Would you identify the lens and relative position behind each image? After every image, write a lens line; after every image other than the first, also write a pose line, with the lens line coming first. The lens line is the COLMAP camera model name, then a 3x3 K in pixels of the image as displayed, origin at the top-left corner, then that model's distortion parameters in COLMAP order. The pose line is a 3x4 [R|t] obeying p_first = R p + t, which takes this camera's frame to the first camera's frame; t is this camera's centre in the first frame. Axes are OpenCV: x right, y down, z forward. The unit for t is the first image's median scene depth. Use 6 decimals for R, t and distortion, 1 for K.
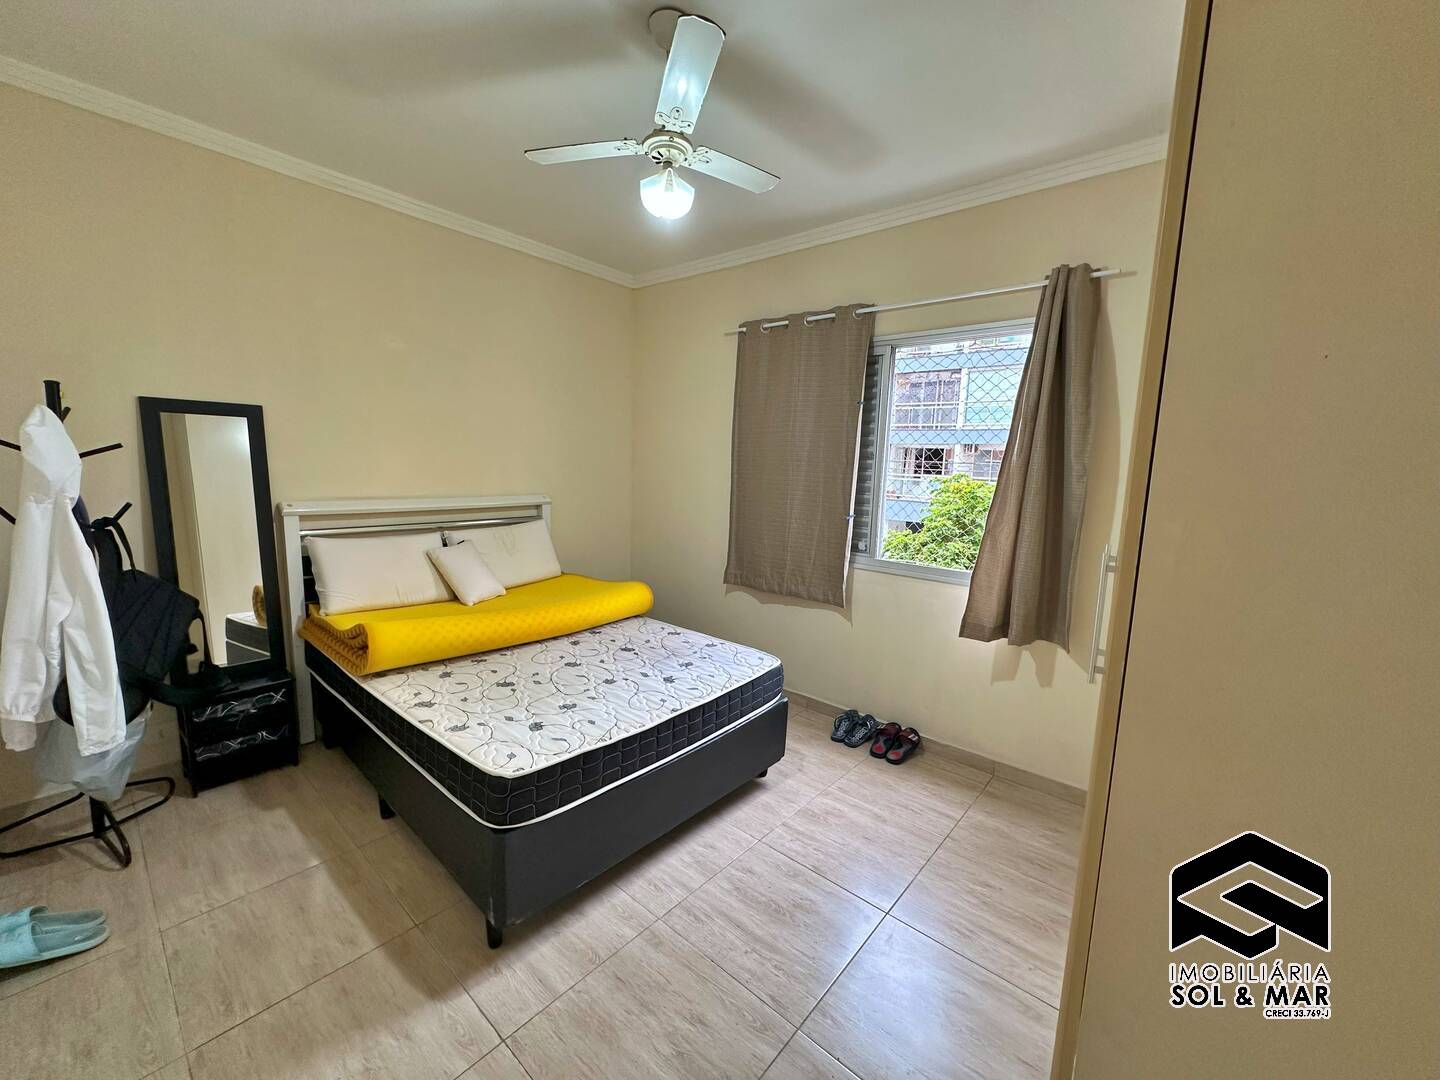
lens RADIAL K [[573.8, 0, 717.3], [0, 573.8, 542.7], [0, 0, 1]] dist [-0.001624, 0.000453]
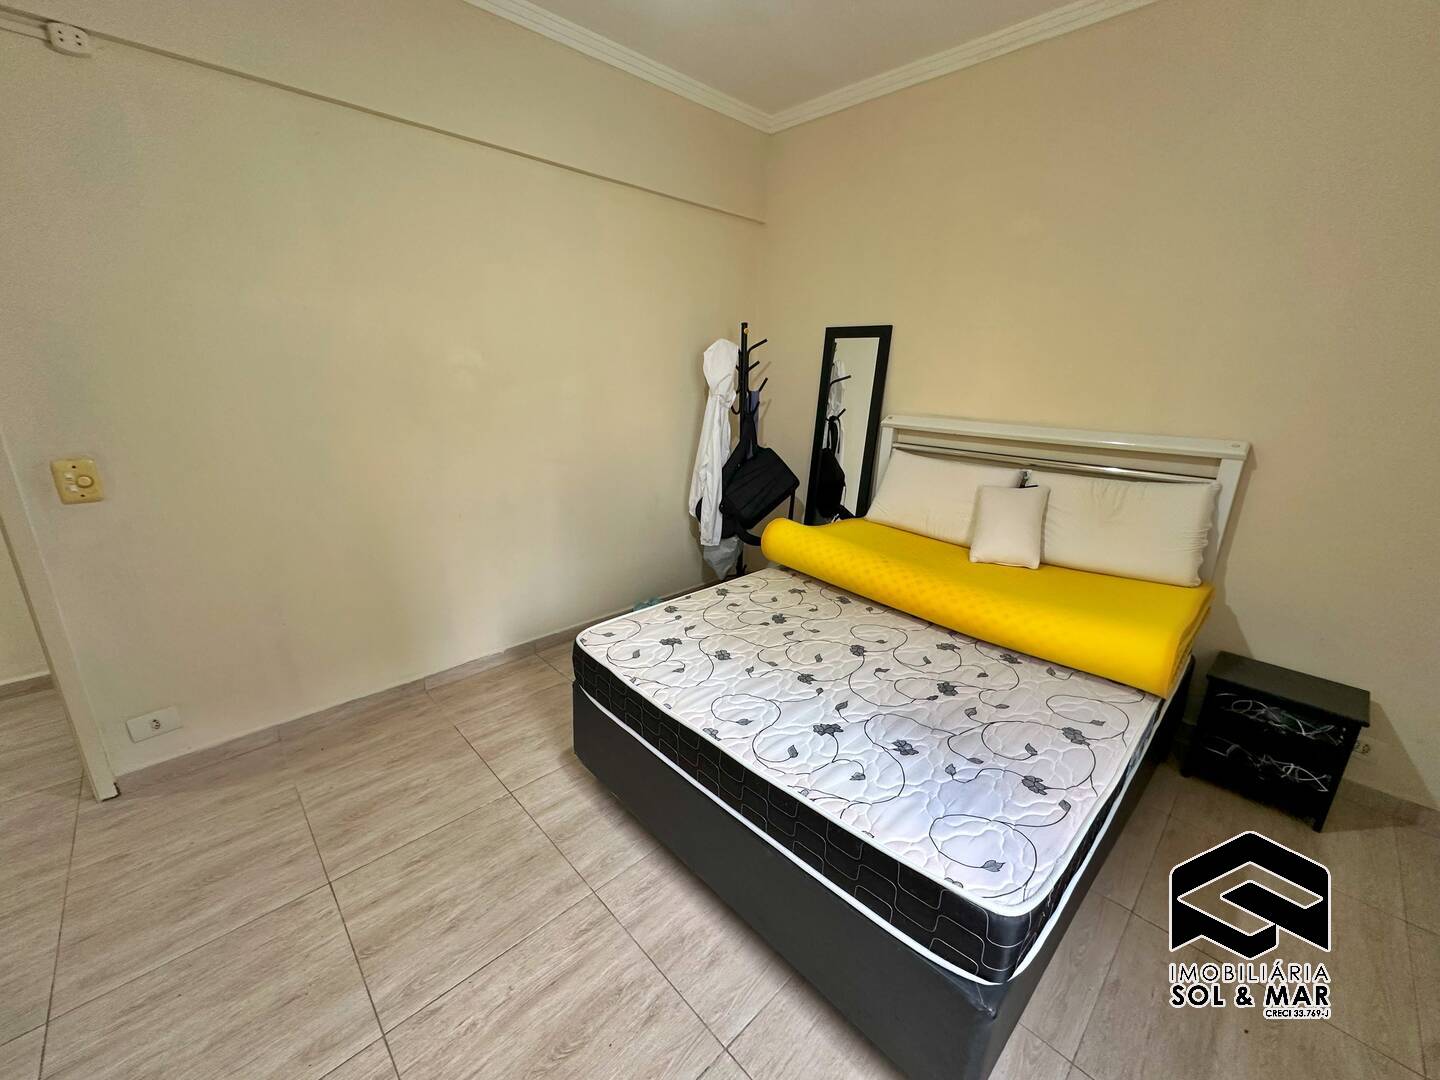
lens RADIAL K [[573.8, 0, 719.7], [0, 573.8, 540.2], [0, 0, 1]] dist [-0.001624, 0.000453]
pose [[-0.085708, 0.254612, -0.963238, 0.432240], [-0.166069, 0.949620, 0.265789, -0.086456], [0.982382, 0.182744, -0.039107, 0.828405]]
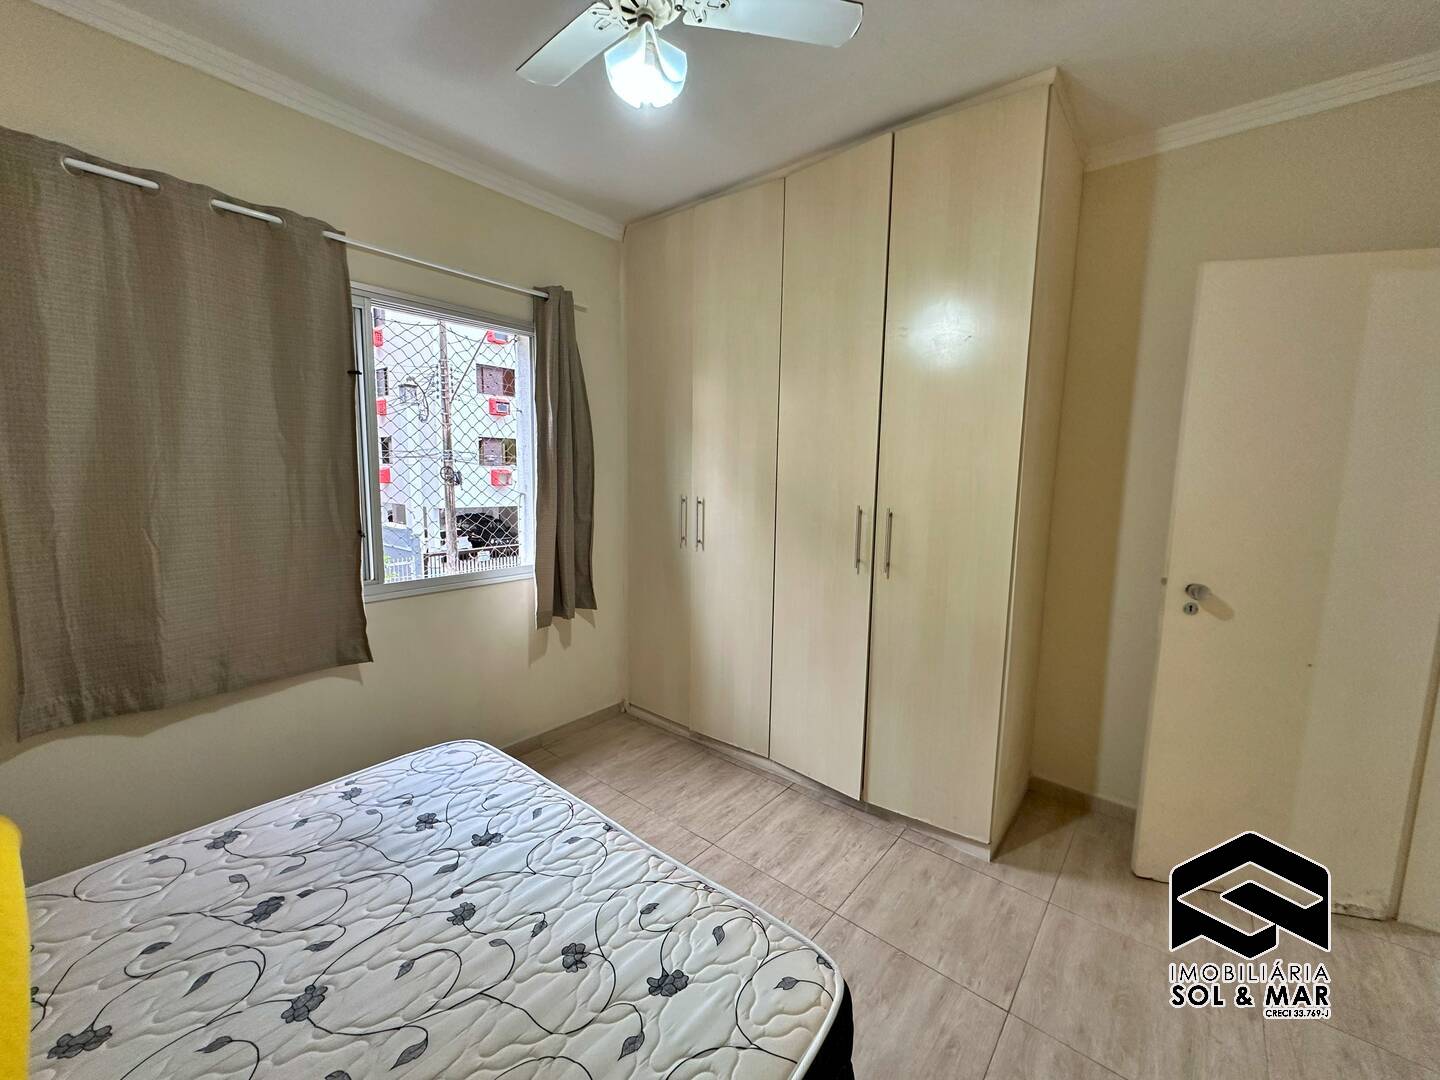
lens RADIAL K [[573.8, 0, 721.3], [0, 573.8, 543.9], [0, 0, 1]] dist [-0.001624, 0.000453]
pose [[-0.022619, -0.162169, 0.986504, -0.583609], [0.124091, 0.978670, 0.163727, -0.114119], [-0.992013, 0.126119, -0.002012, 0.687932]]
